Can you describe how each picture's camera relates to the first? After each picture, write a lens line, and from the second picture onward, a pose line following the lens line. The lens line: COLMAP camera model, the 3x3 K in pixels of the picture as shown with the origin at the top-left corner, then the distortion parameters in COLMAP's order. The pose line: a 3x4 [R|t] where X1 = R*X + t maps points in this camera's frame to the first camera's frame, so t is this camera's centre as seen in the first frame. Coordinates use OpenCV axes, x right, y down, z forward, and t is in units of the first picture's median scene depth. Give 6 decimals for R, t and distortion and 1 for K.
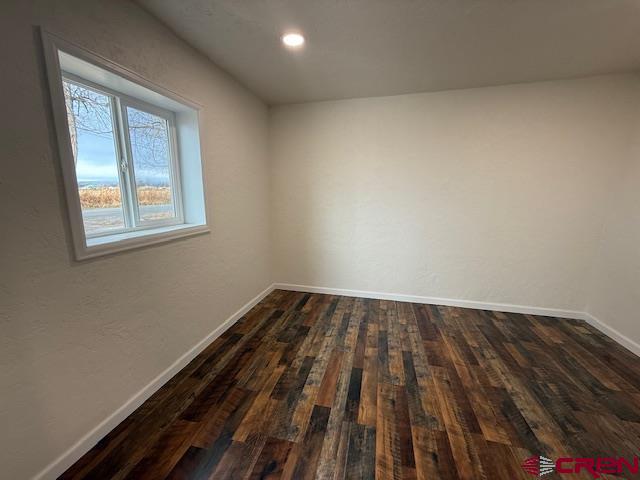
lens RADIAL K [[252.7, 0, 318.3], [0, 252.7, 240.0], [0, 0, 1]] dist [0.001342, 0.000041]
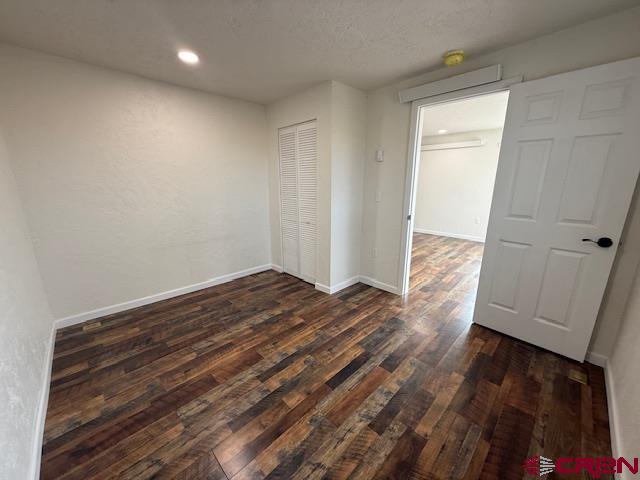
lens RADIAL K [[252.7, 0, 318.3], [0, 252.7, 240.0], [0, 0, 1]] dist [0.001342, 0.000041]
pose [[-0.851158, -0.123070, 0.510279, -0.190946], [0.097680, 0.918009, 0.384340, -0.293967], [-0.515741, 0.376978, -0.769349, 1.451474]]
